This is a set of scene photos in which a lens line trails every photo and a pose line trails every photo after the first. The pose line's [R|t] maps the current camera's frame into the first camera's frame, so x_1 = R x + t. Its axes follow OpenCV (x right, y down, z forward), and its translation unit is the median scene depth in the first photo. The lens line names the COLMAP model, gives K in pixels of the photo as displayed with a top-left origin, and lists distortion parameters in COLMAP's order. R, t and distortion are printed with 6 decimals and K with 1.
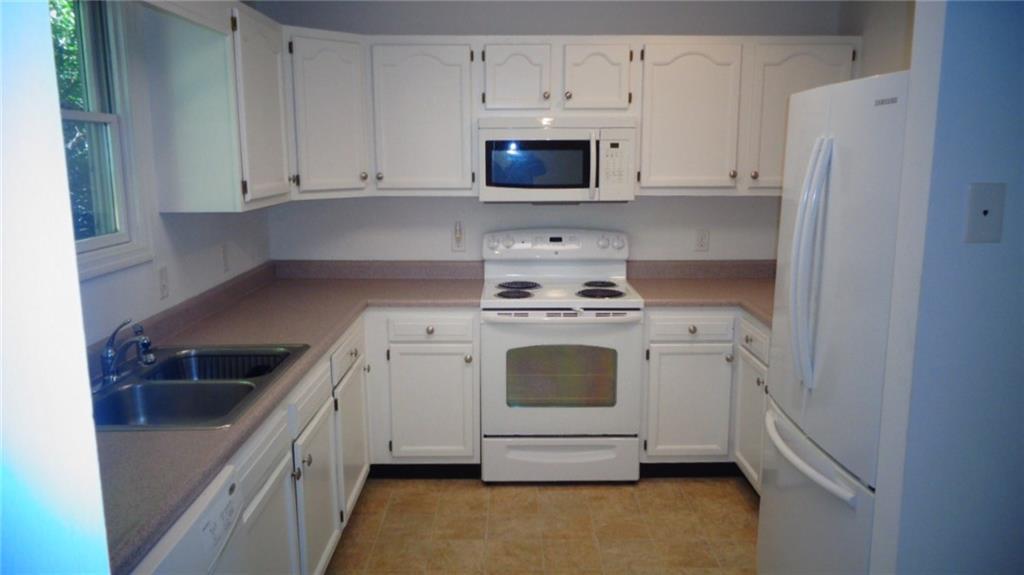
lens RADIAL K [[773.6, 0, 513.8], [0, 773.6, 284.0], [0, 0, 1]] dist [0.024316, -0.004242]
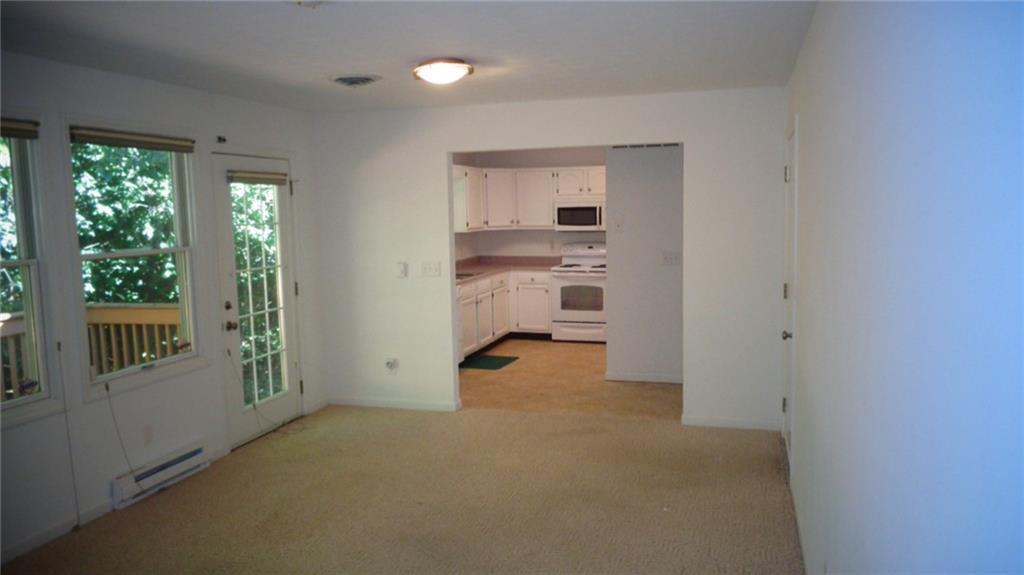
lens RADIAL K [[773.6, 0, 511.5], [0, 773.6, 291.4], [0, 0, 1]] dist [0.024316, -0.004242]
pose [[0.960118, 0.020546, -0.278838, 0.542198], [-0.035063, 0.998271, -0.047177, 0.221369], [0.277386, 0.055072, 0.959179, -1.499117]]
